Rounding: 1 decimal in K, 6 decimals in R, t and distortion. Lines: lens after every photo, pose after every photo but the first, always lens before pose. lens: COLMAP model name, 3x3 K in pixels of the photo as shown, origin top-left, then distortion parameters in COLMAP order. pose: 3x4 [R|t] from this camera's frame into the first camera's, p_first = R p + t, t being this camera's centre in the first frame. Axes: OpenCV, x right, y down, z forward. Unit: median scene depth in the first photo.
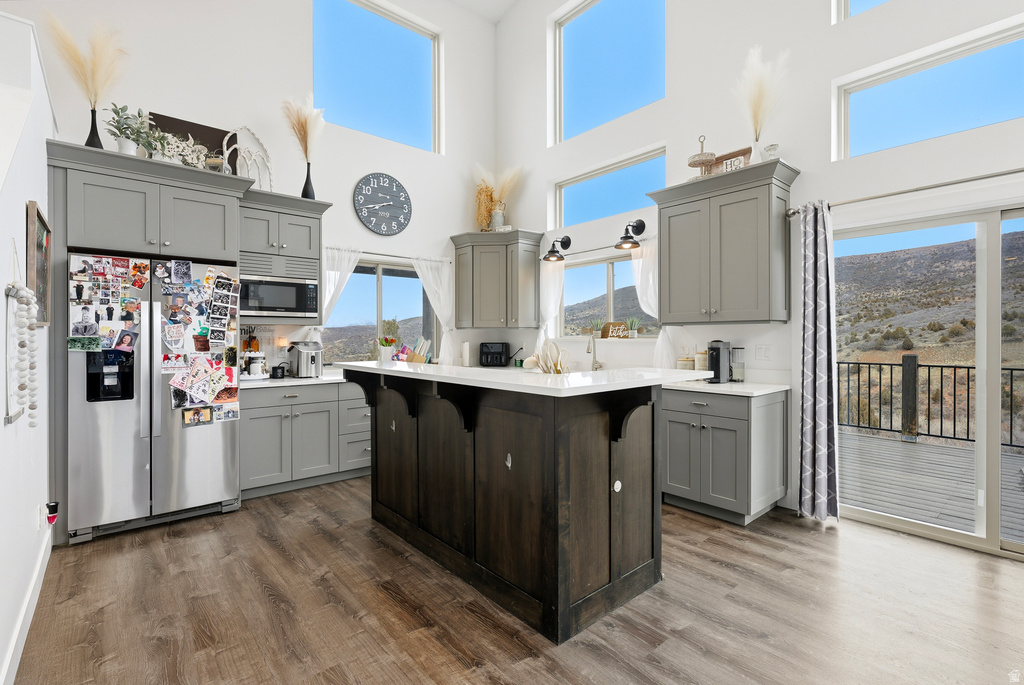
lens RADIAL K [[471.5, 0, 512.7], [0, 471.5, 339.0], [0, 0, 1]] dist [0.001612, 0.000210]
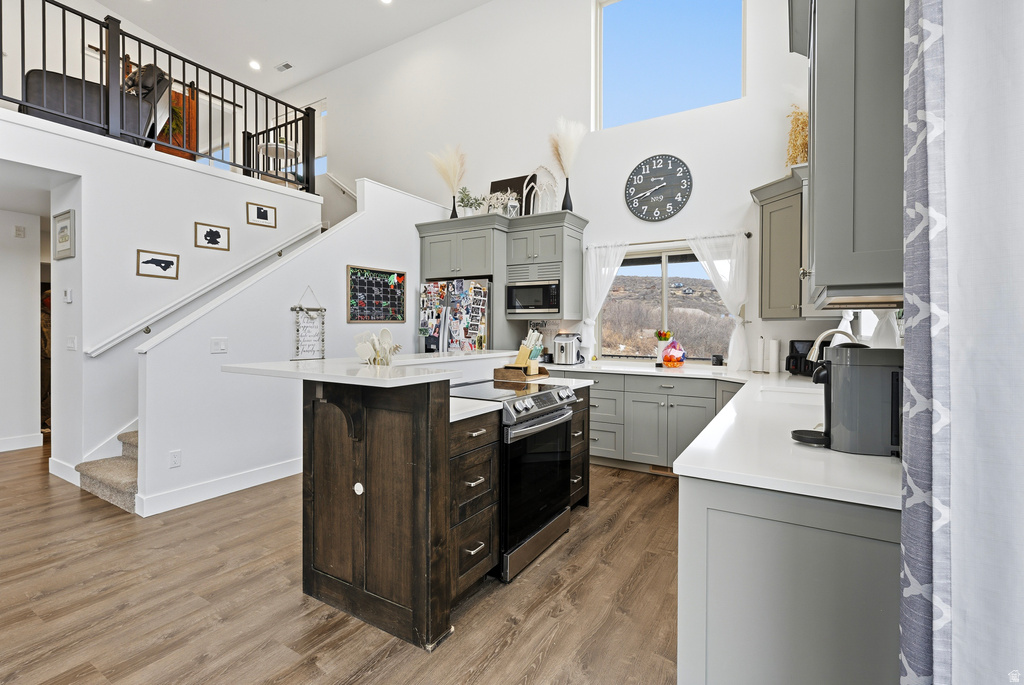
lens RADIAL K [[471.5, 0, 510.8], [0, 471.5, 333.7], [0, 0, 1]] dist [0.001612, 0.000210]
pose [[0.302813, 0.014749, -0.952936, 0.793617], [-0.012391, 0.999857, 0.011538, -0.006709], [0.952969, 0.008314, 0.302953, 0.660965]]
